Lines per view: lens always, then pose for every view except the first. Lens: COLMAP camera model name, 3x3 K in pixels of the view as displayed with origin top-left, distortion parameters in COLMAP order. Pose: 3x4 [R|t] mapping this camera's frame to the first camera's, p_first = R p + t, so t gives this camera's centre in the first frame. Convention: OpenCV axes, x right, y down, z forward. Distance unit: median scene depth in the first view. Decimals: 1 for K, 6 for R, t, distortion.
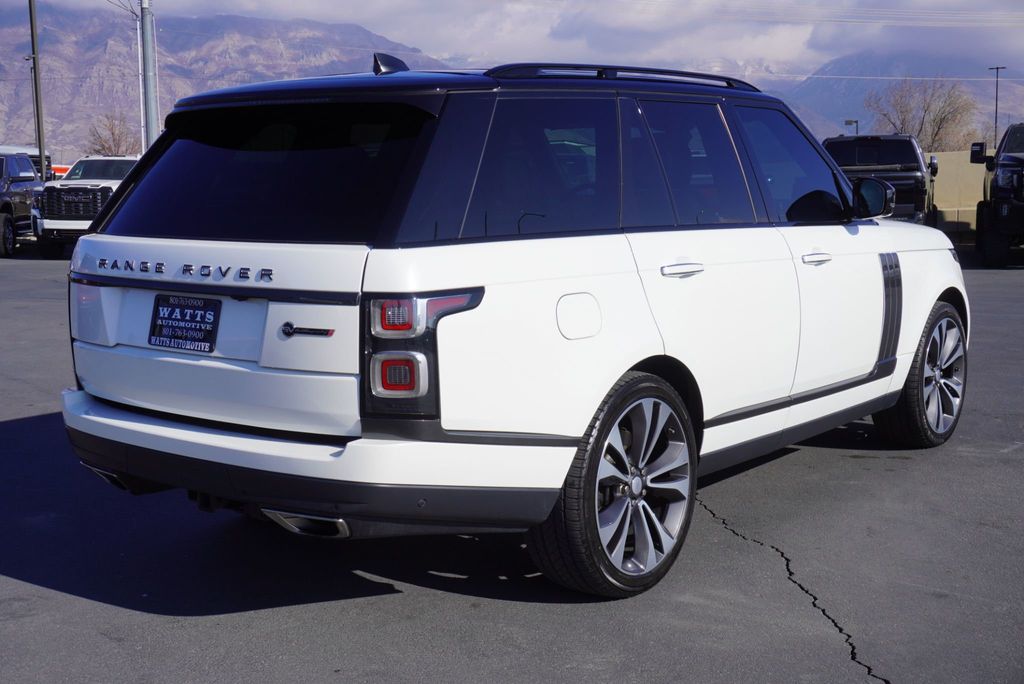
lens RADIAL K [[1259.0, 0, 508.9], [0, 1259.0, 346.7], [0, 0, 1]] dist [0.030104, 0.000000]
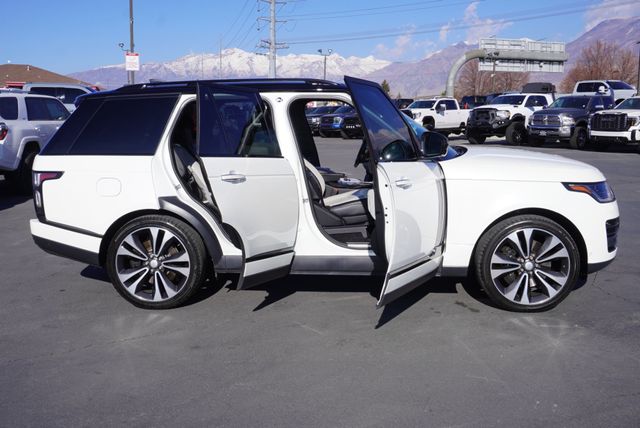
lens RADIAL K [[648.2, 0, 318.1], [0, 648.2, 212.8], [0, 0, 1]] dist [0.011304, 0.000000]
pose [[0.564209, 0.134249, -0.814644, 1.221032], [-0.105766, 0.990315, 0.089947, -0.121767], [0.818829, 0.035413, 0.572943, 0.546397]]
